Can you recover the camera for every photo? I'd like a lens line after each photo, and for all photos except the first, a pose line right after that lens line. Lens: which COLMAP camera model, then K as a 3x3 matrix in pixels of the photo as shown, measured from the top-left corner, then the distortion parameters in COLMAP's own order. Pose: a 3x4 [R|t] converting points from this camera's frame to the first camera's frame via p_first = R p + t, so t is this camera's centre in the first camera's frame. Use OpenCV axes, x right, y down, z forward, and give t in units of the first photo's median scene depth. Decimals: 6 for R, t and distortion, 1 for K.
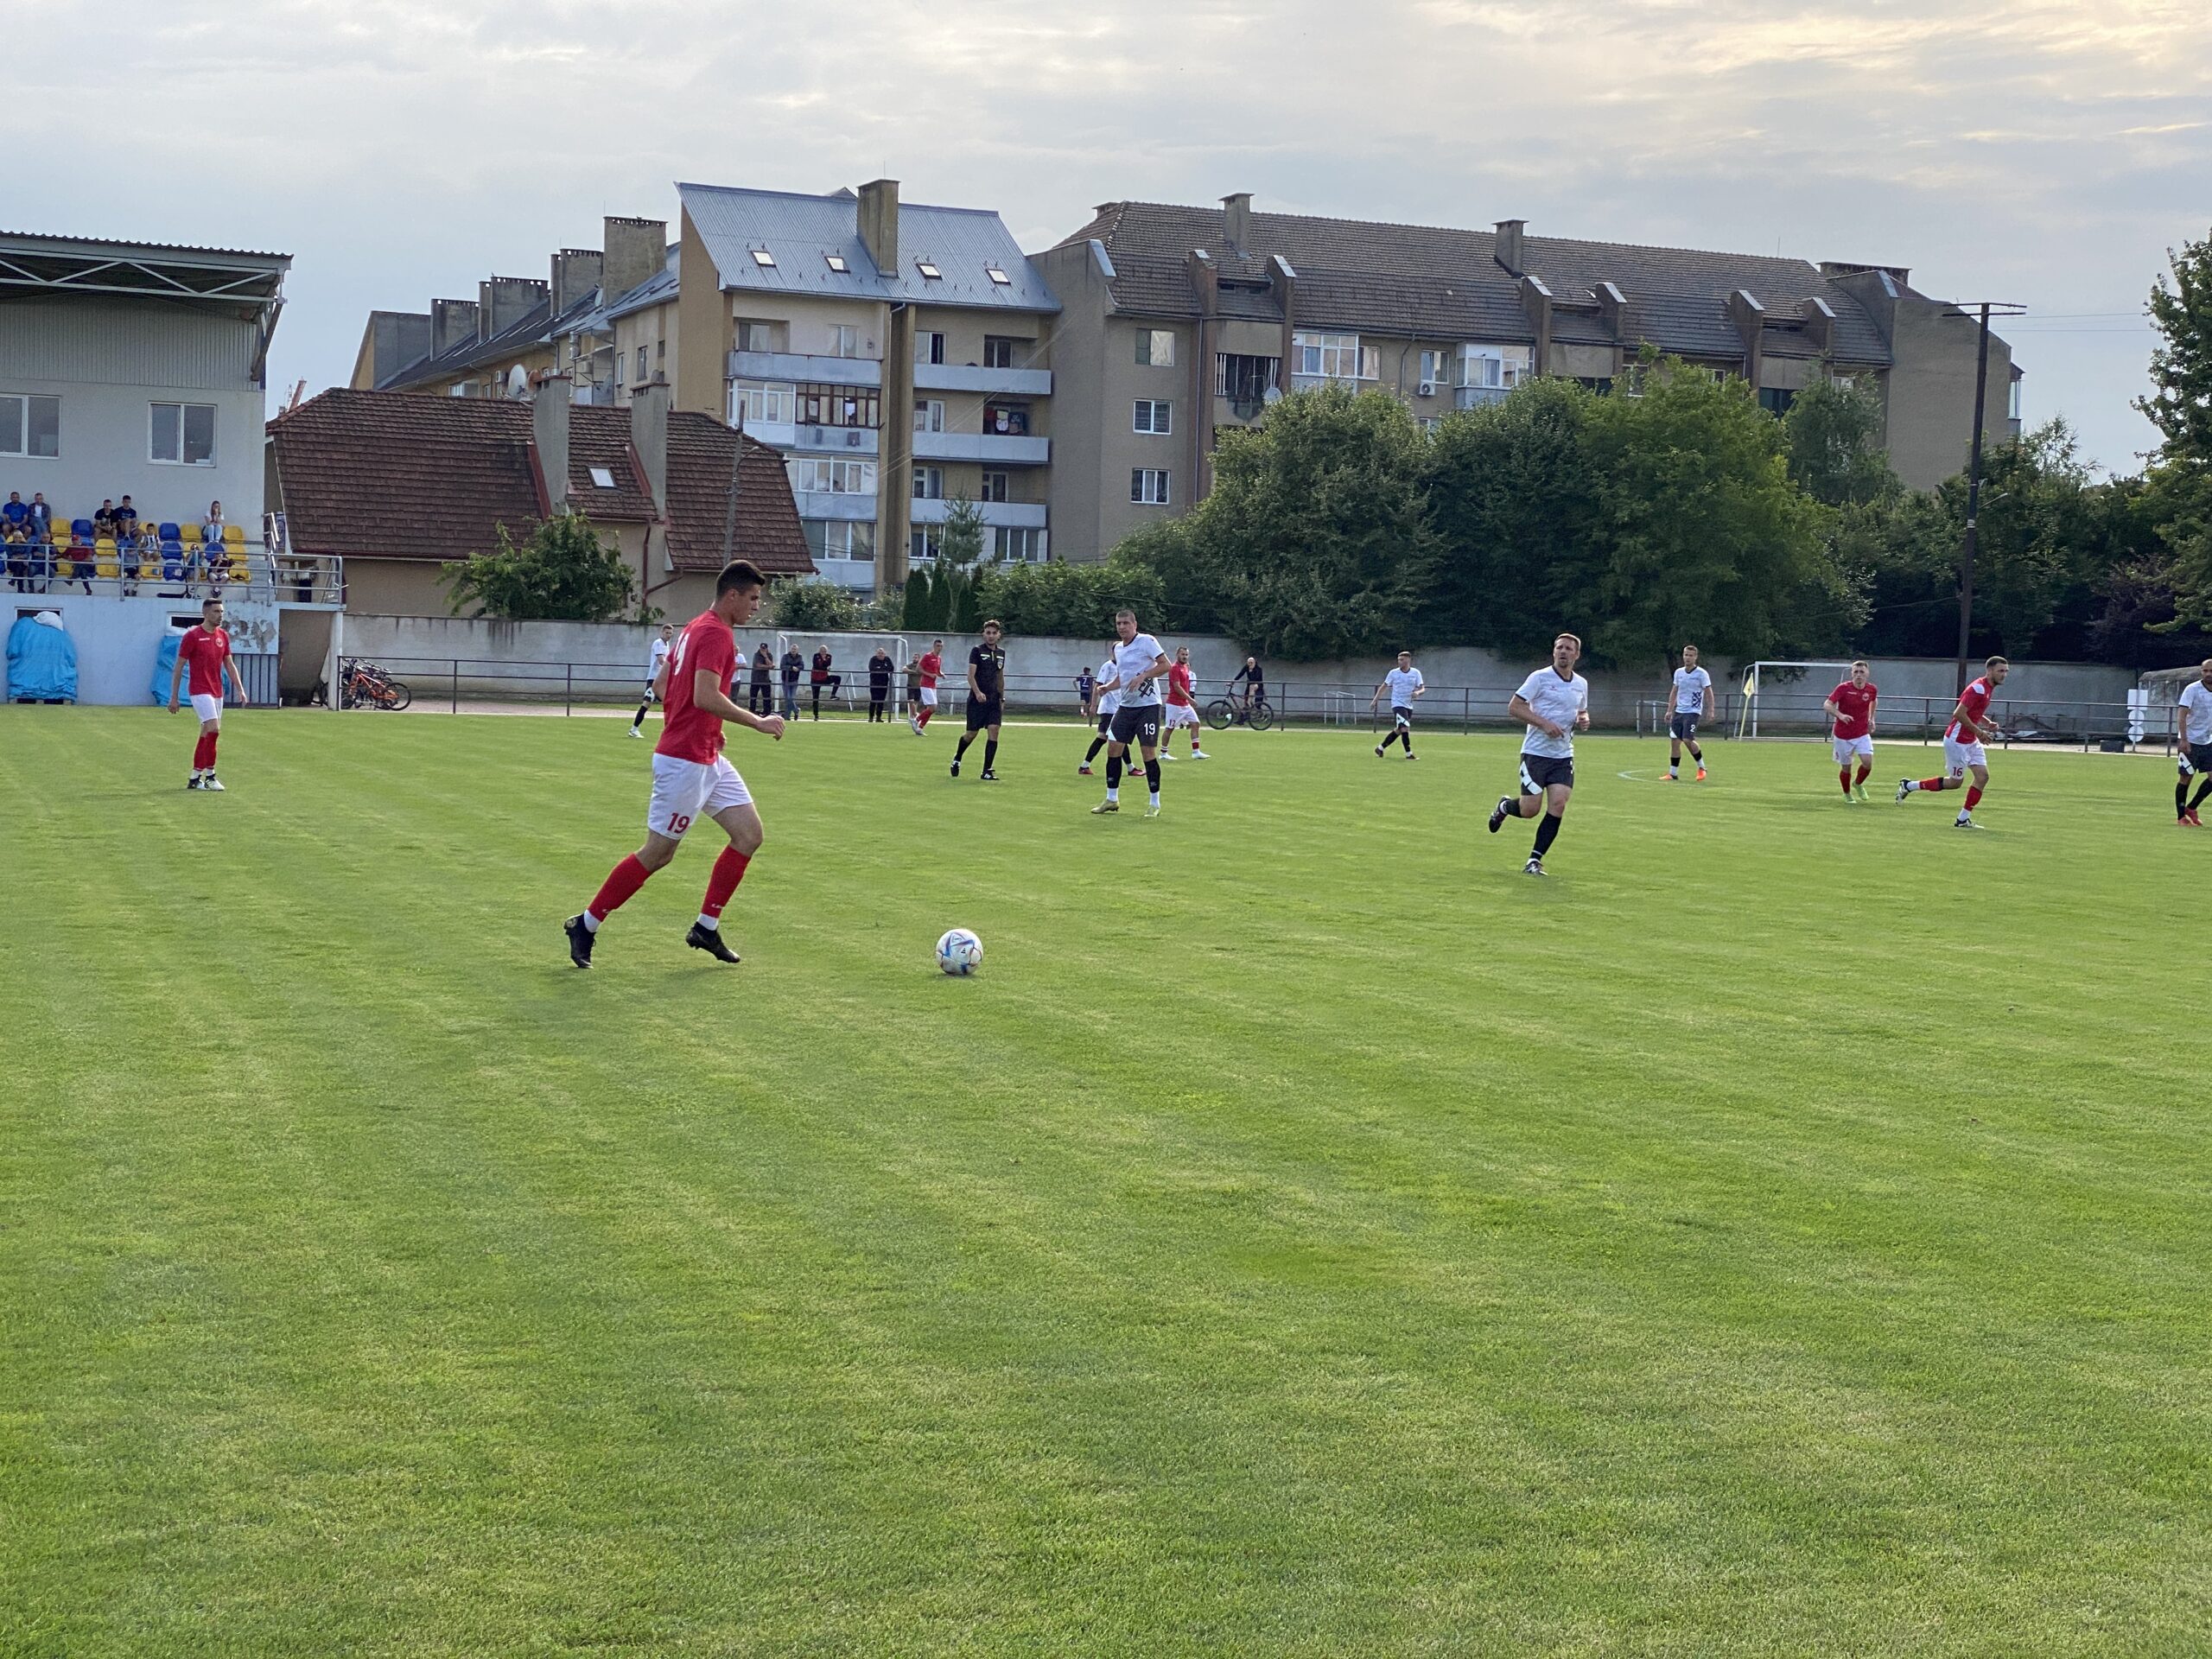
lens RADIAL K [[3302.7, 0, 1125.5], [0, 3302.7, 821.0], [0, 0, 1]] dist [0.125793, 0.000000]
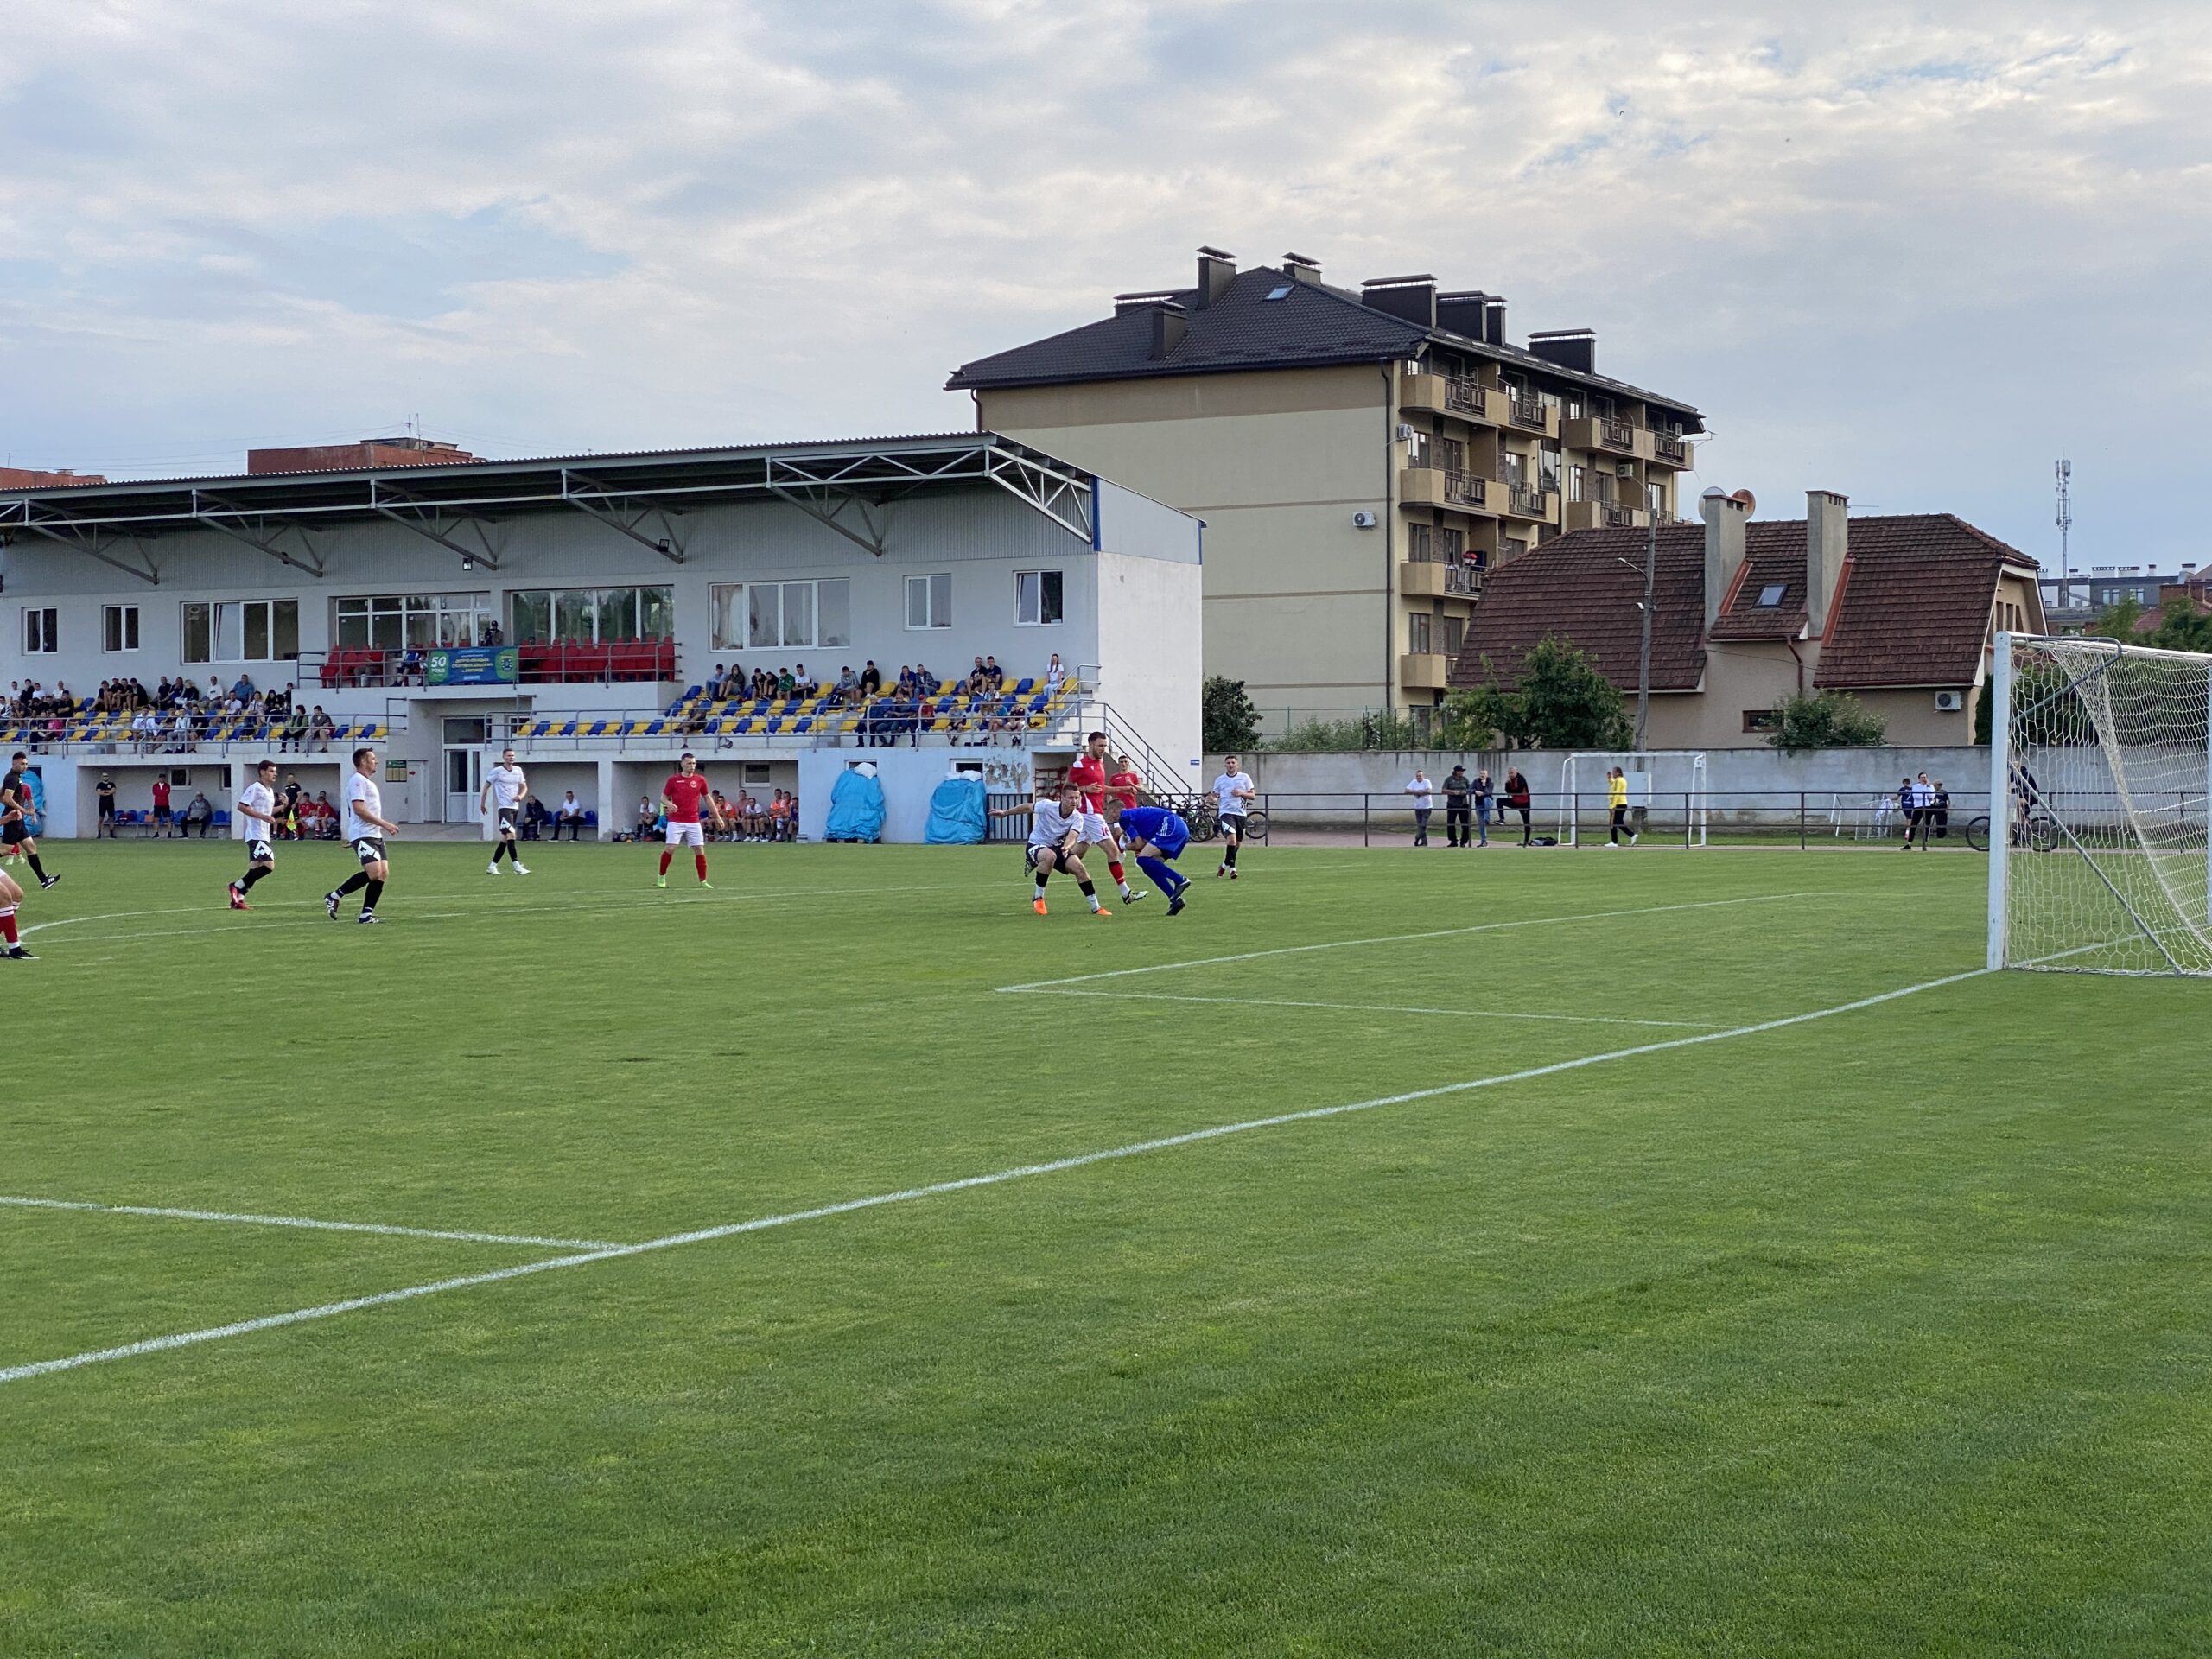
lens RADIAL K [[3302.7, 0, 1144.1], [0, 3302.7, 822.3], [0, 0, 1]] dist [0.125793, 0.000000]
pose [[0.638617, -0.020899, -0.769241, 0.502261], [-0.014067, 0.999147, -0.038824, 0.000682], [0.769396, 0.035614, 0.637779, 0.283845]]
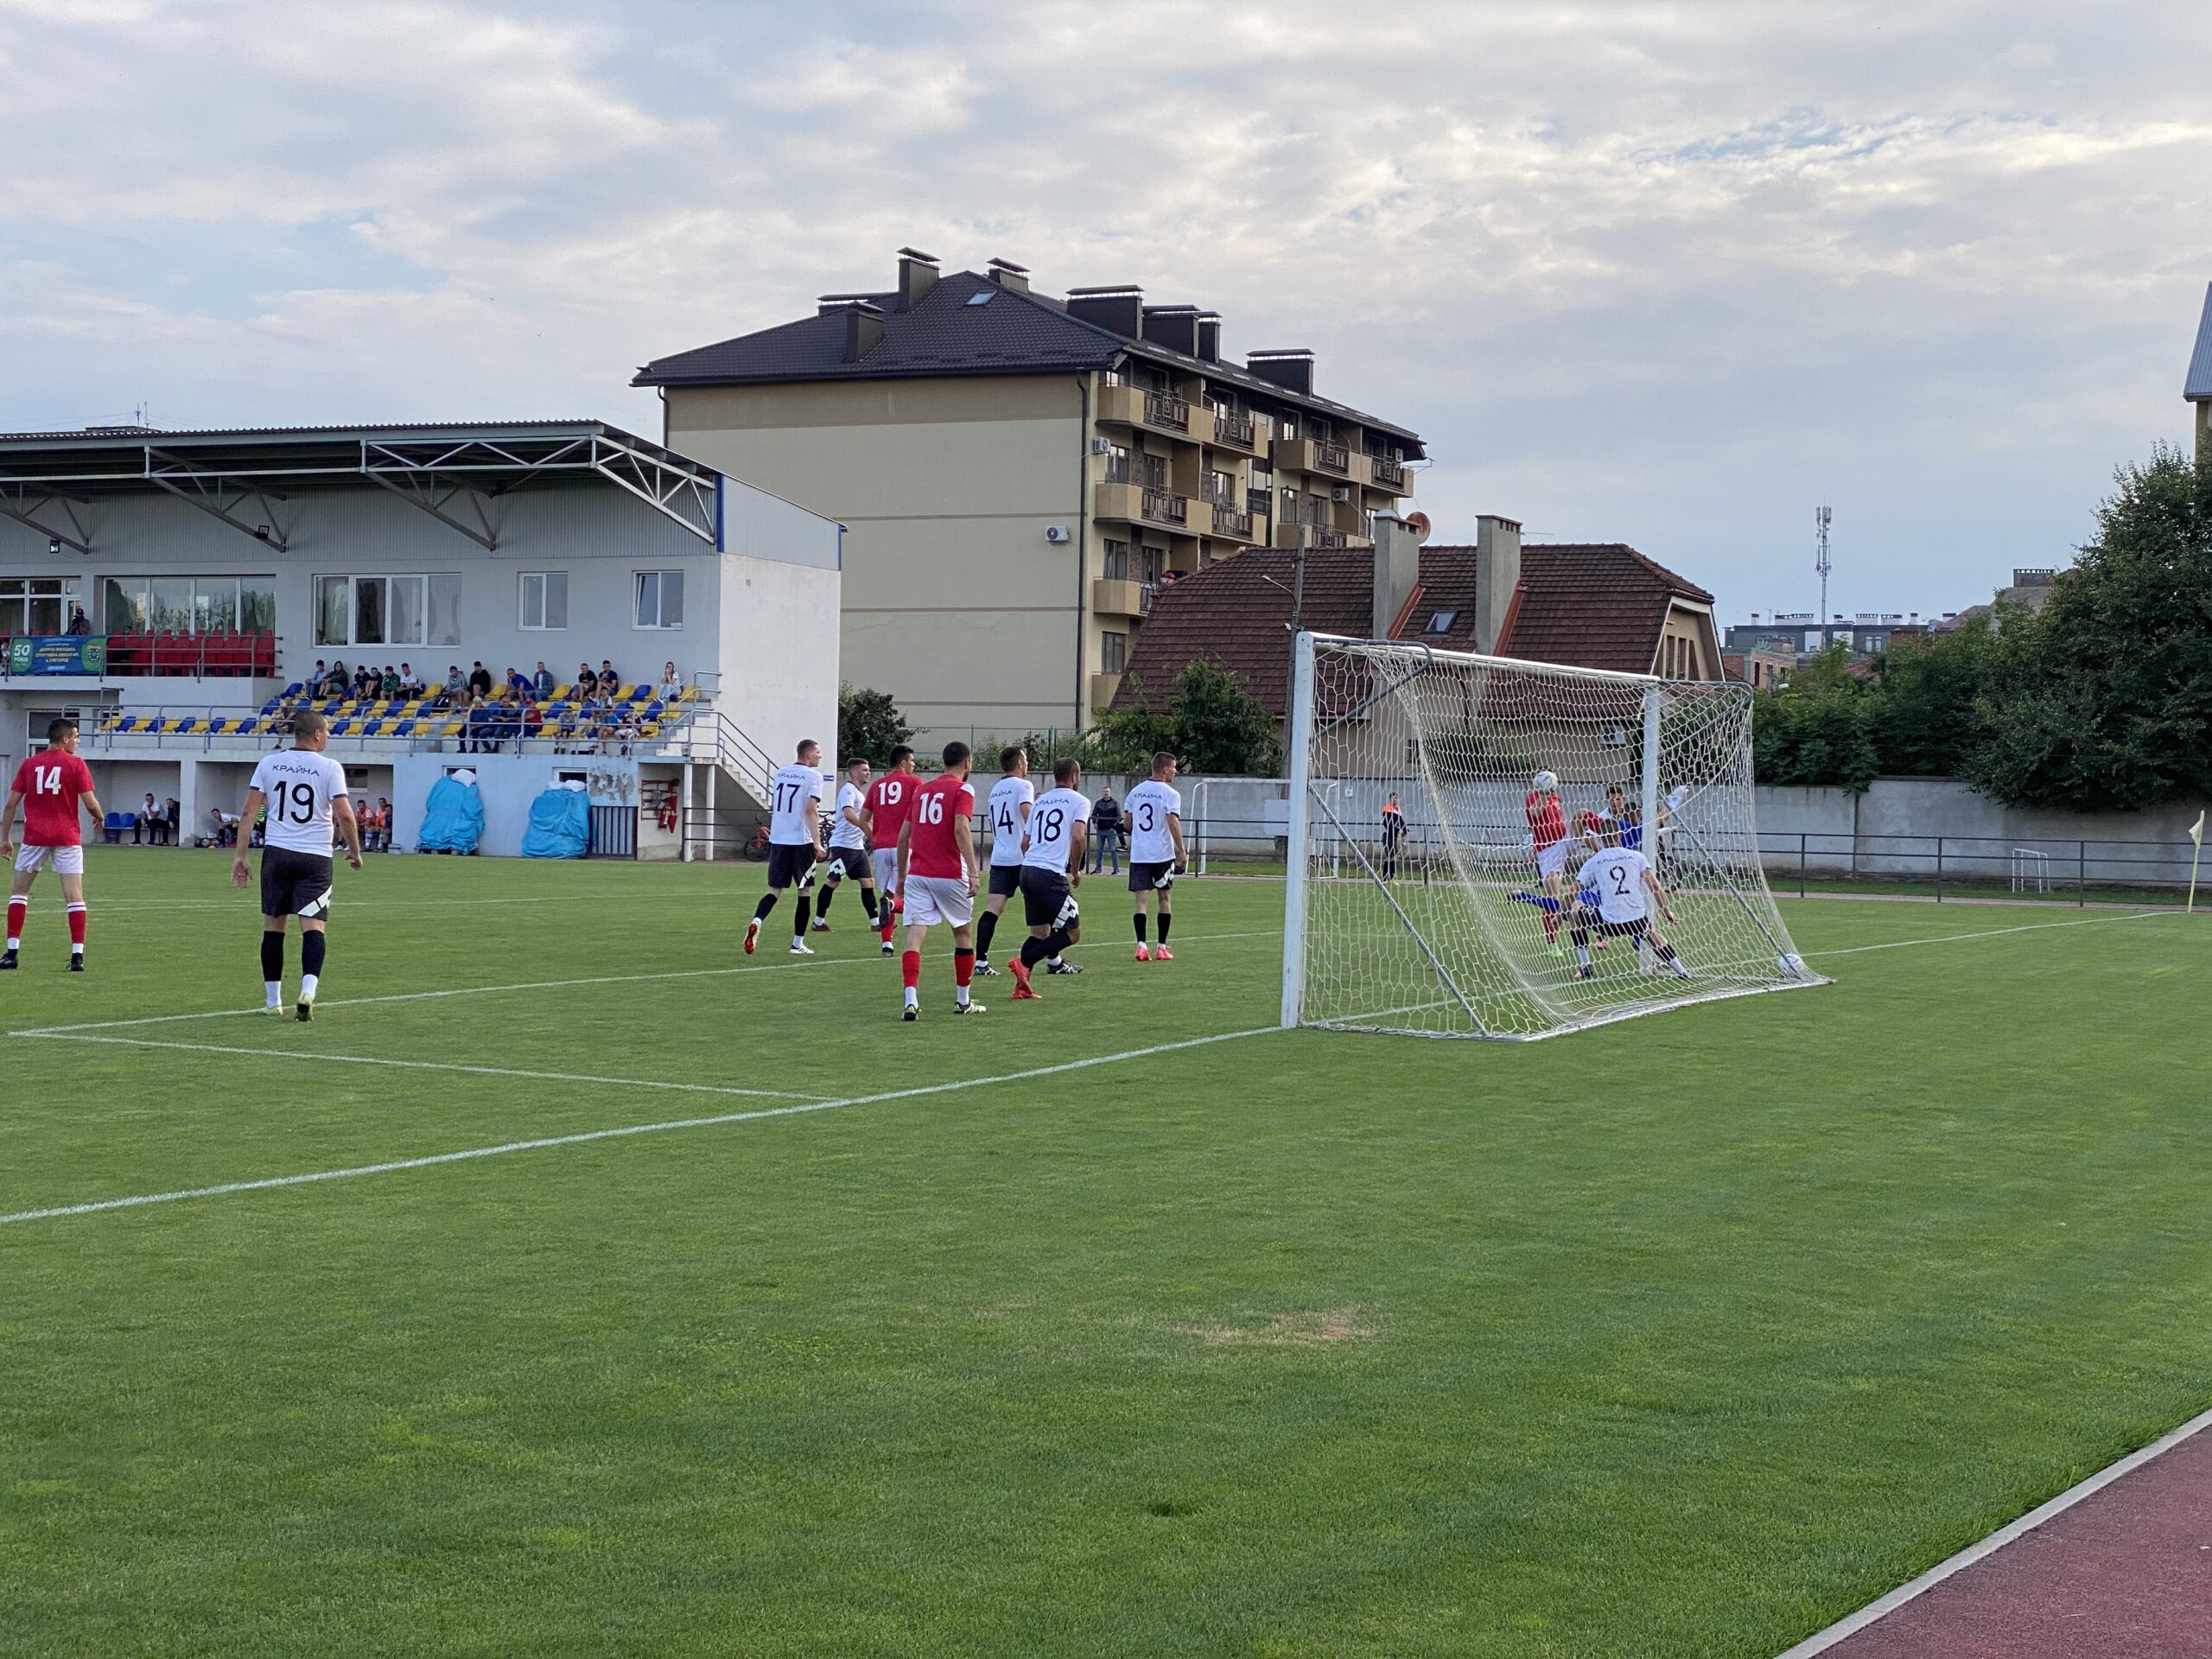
lens RADIAL K [[3302.7, 0, 1149.6], [0, 3302.7, 816.3], [0, 0, 1]] dist [0.125793, 0.000000]
pose [[0.684822, -0.011348, -0.728622, 0.499124], [-0.036006, 0.998130, -0.049388, -0.001957], [0.727820, 0.060057, 0.683133, 0.350104]]
